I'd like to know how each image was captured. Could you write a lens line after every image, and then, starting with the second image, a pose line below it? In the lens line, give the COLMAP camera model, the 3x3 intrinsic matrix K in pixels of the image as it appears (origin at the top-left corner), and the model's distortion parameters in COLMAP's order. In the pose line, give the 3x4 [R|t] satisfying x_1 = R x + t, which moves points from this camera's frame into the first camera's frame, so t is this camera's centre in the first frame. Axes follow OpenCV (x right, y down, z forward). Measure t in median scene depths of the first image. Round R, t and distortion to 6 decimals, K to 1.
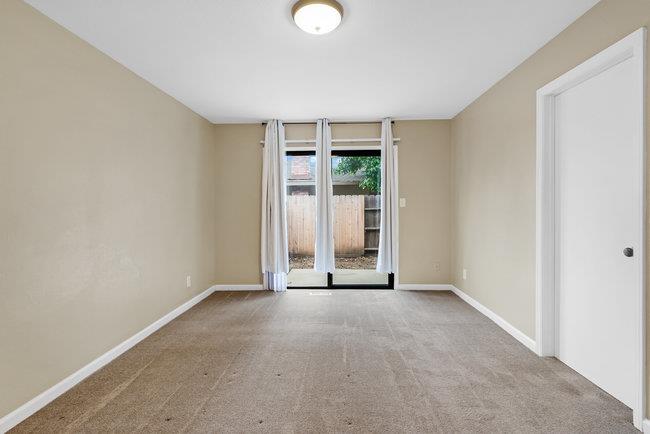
lens RADIAL K [[301.2, 0, 326.5], [0, 301.2, 219.5], [0, 0, 1]] dist [0.000114, 0.000473]
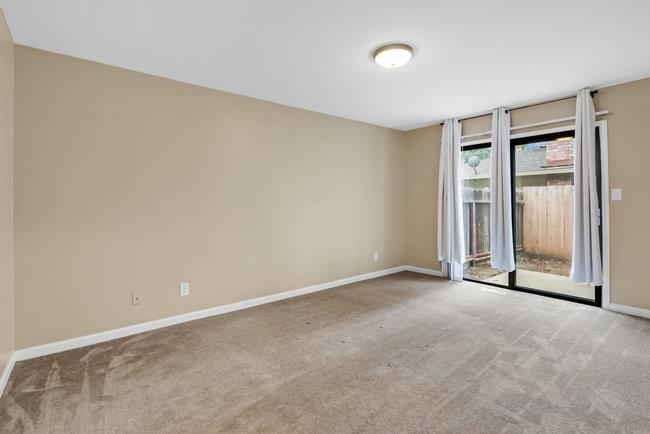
lens RADIAL K [[298.5, 0, 326.6], [0, 298.5, 213.1], [0, 0, 1]] dist [0.001297, 0.000644]
pose [[0.668640, 0.032703, -0.742867, 0.332861], [-0.029518, 0.999412, 0.017428, -0.001990], [0.743000, 0.010275, 0.669212, -0.033430]]
